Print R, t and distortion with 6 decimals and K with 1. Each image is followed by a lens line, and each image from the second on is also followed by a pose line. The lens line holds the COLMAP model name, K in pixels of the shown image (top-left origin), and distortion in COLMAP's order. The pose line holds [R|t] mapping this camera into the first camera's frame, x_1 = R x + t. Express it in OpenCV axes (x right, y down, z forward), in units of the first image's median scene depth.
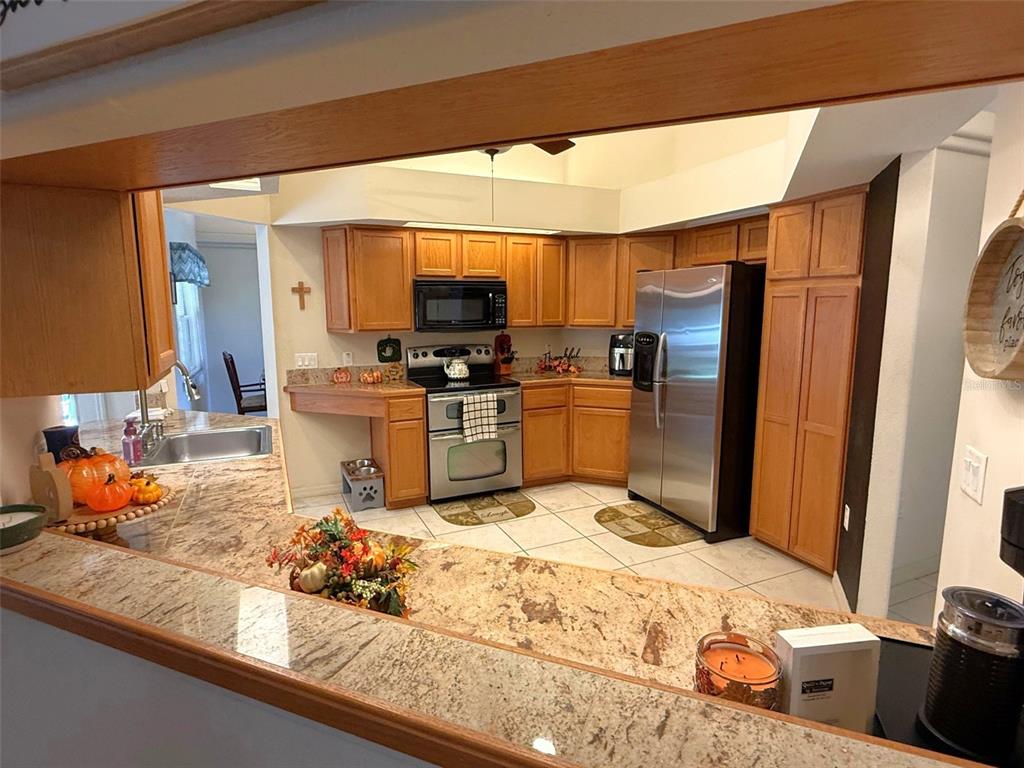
lens RADIAL K [[535.8, 0, 512.0], [0, 535.8, 384.0], [0, 0, 1]] dist [0.003375, 0.000426]
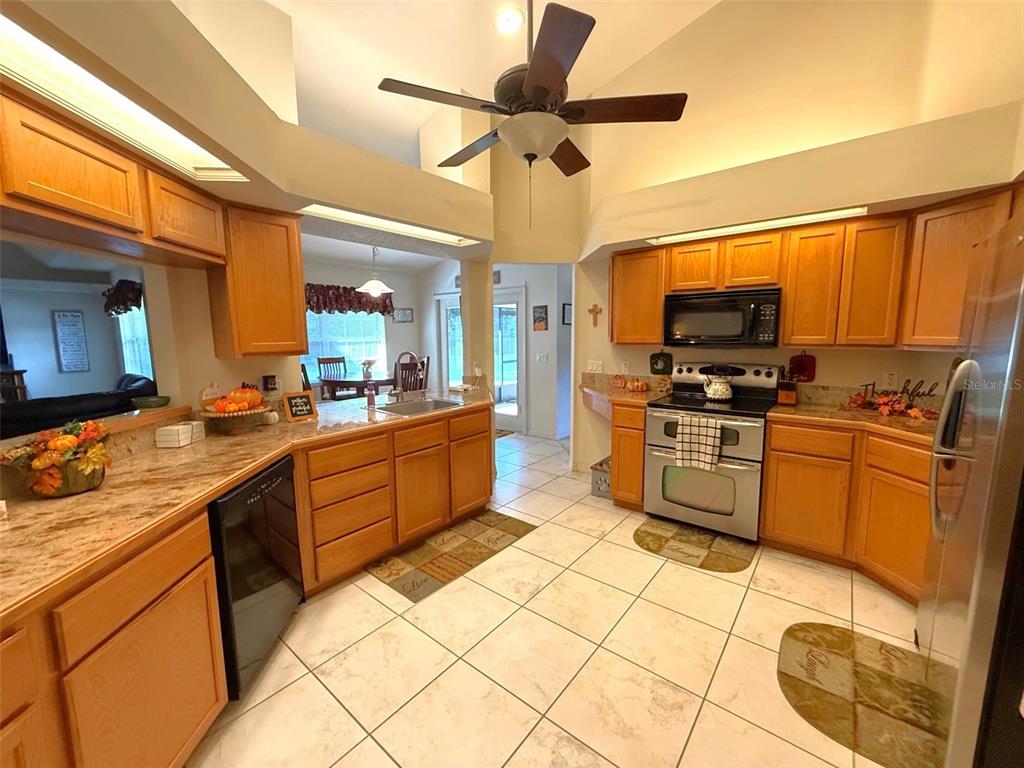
lens RADIAL K [[409.5, 0, 512.0], [0, 409.5, 384.0], [0, 0, 1]] dist [0.002244, 0.000064]
pose [[0.449629, 0.111462, -0.886234, 0.386895], [-0.121344, 0.990608, 0.063026, -0.040067], [0.884935, 0.079200, 0.458931, 0.386363]]
